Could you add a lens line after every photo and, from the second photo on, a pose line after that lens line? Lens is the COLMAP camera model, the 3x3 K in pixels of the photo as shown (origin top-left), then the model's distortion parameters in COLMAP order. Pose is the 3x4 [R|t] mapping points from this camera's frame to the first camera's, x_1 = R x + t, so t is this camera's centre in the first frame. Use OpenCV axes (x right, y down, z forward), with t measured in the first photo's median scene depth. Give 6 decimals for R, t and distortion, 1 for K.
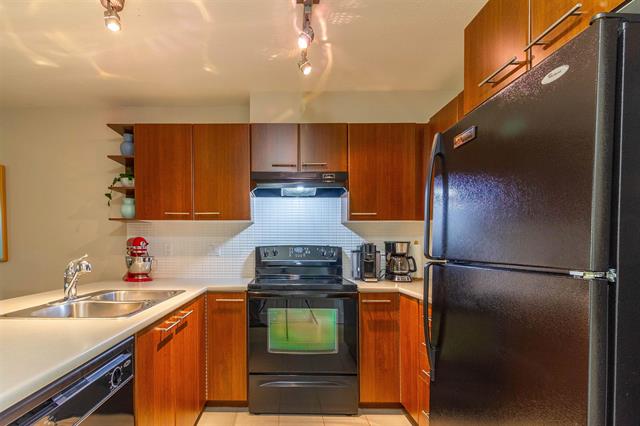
lens RADIAL K [[320.6, 0, 278.3], [0, 320.6, 253.1], [0, 0, 1]] dist [0.004742, 0.000709]
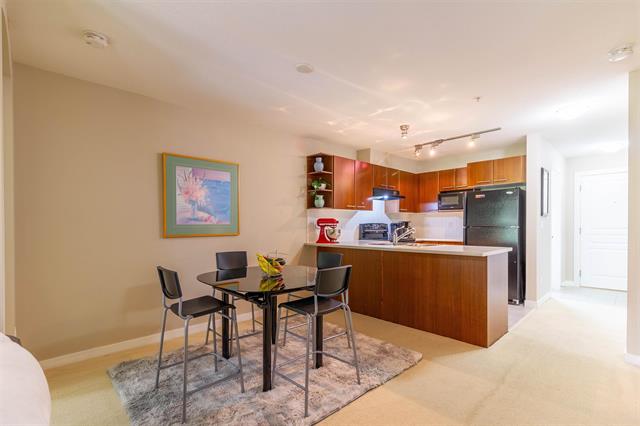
lens RADIAL K [[304.6, 0, 323.9], [0, 304.6, 230.3], [0, 0, 1]] dist [0.001687, 0.000188]
pose [[0.712806, -0.015548, 0.701189, -1.685047], [0.019521, 0.999807, 0.002325, 0.011812], [-0.701089, 0.012031, 0.712972, -0.172597]]
